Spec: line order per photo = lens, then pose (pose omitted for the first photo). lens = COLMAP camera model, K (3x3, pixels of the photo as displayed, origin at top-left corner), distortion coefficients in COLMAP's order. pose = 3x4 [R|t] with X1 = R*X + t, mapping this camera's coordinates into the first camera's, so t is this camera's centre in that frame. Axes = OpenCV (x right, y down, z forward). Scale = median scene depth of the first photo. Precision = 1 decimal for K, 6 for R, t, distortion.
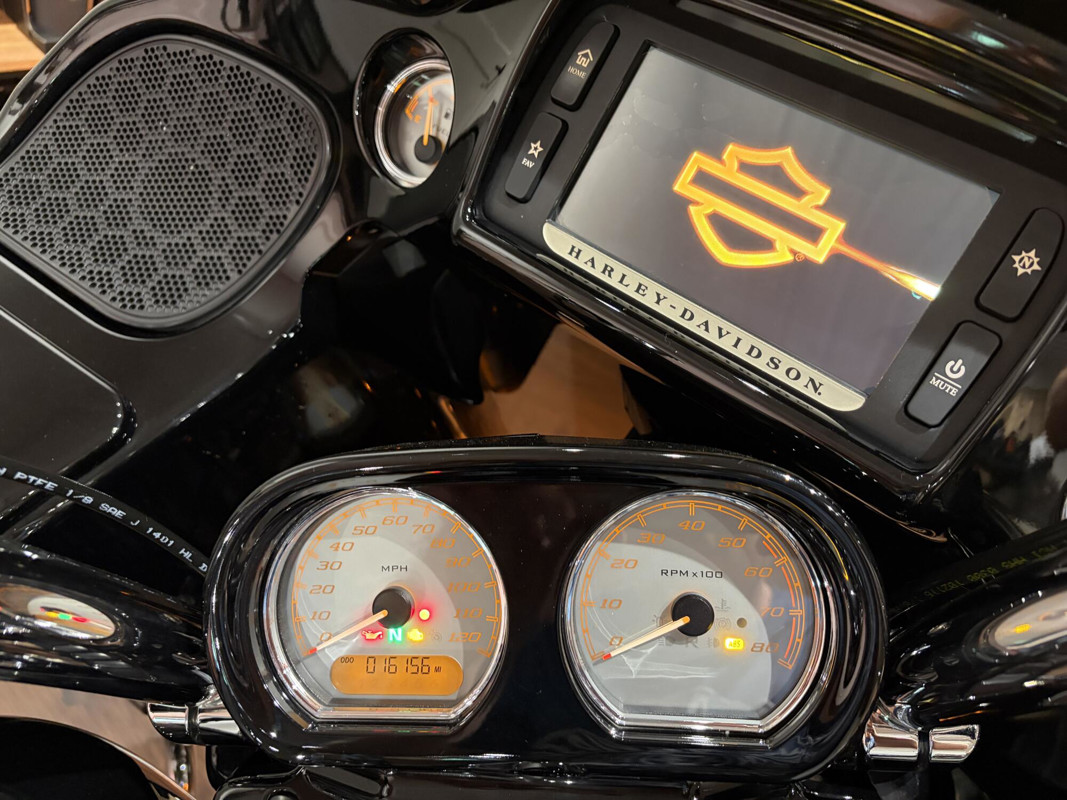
lens RADIAL K [[814.5, 0, 532.8], [0, 814.5, 407.2], [0, 0, 1]] dist [0.018708, -0.002240]
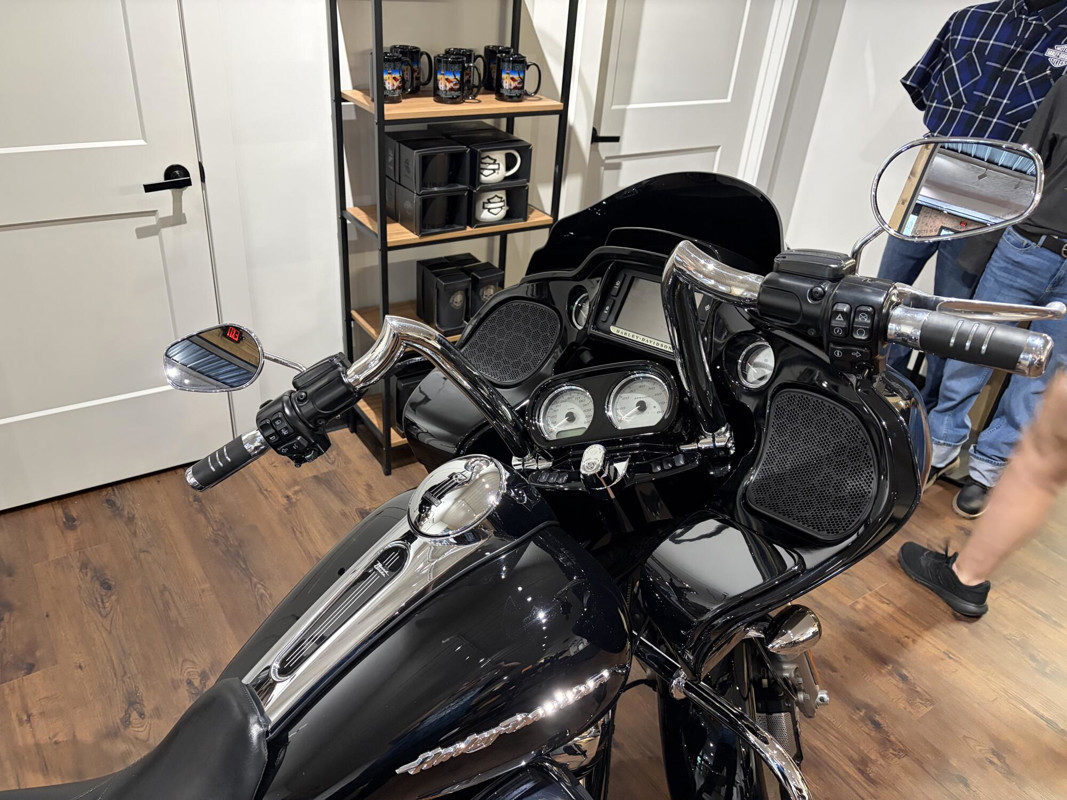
lens RADIAL K [[814.5, 0, 532.8], [0, 814.5, 407.2], [0, 0, 1]] dist [0.018708, -0.002240]
pose [[0.932337, -0.127472, -0.338376, 0.963706], [0.020508, 0.952935, -0.302481, 1.337156], [0.361008, 0.275075, 0.891071, -2.501447]]
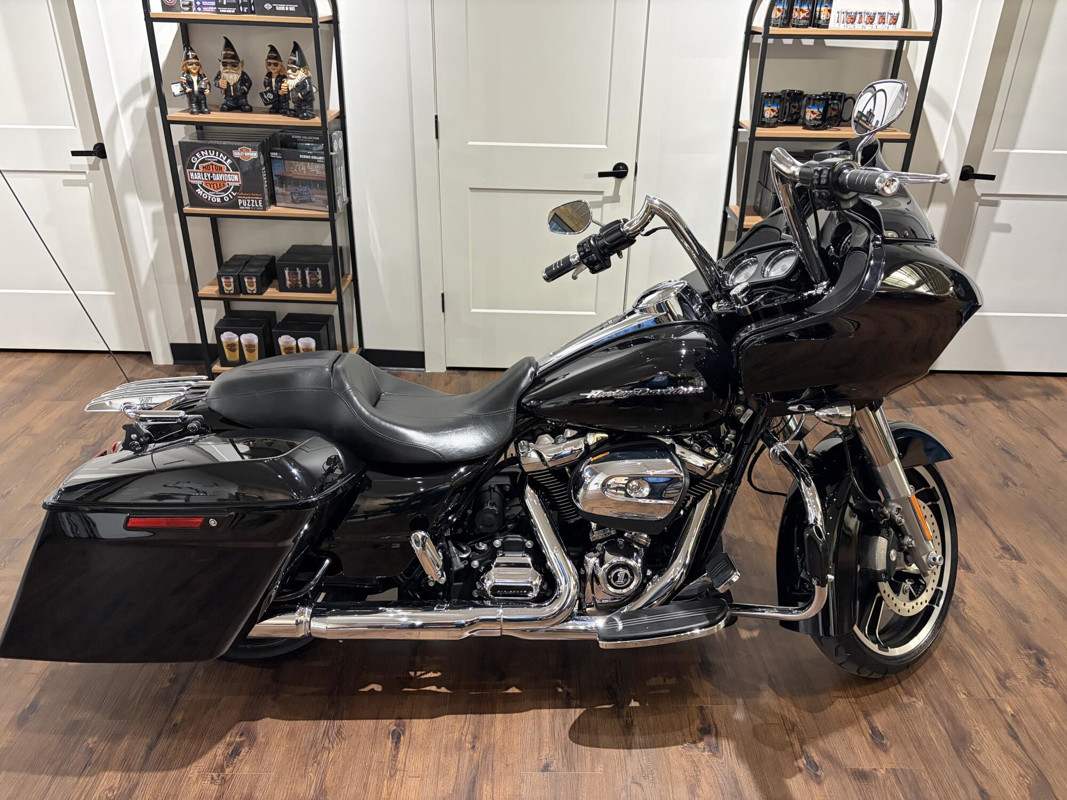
lens RADIAL K [[818.6, 0, 537.1], [0, 818.6, 405.4], [0, 0, 1]] dist [0.041922, -0.044119]
pose [[0.631062, 0.011513, -0.775647, 3.771671], [-0.376220, 0.878967, -0.293044, 3.600951], [0.678395, 0.476743, 0.559014, -3.254843]]
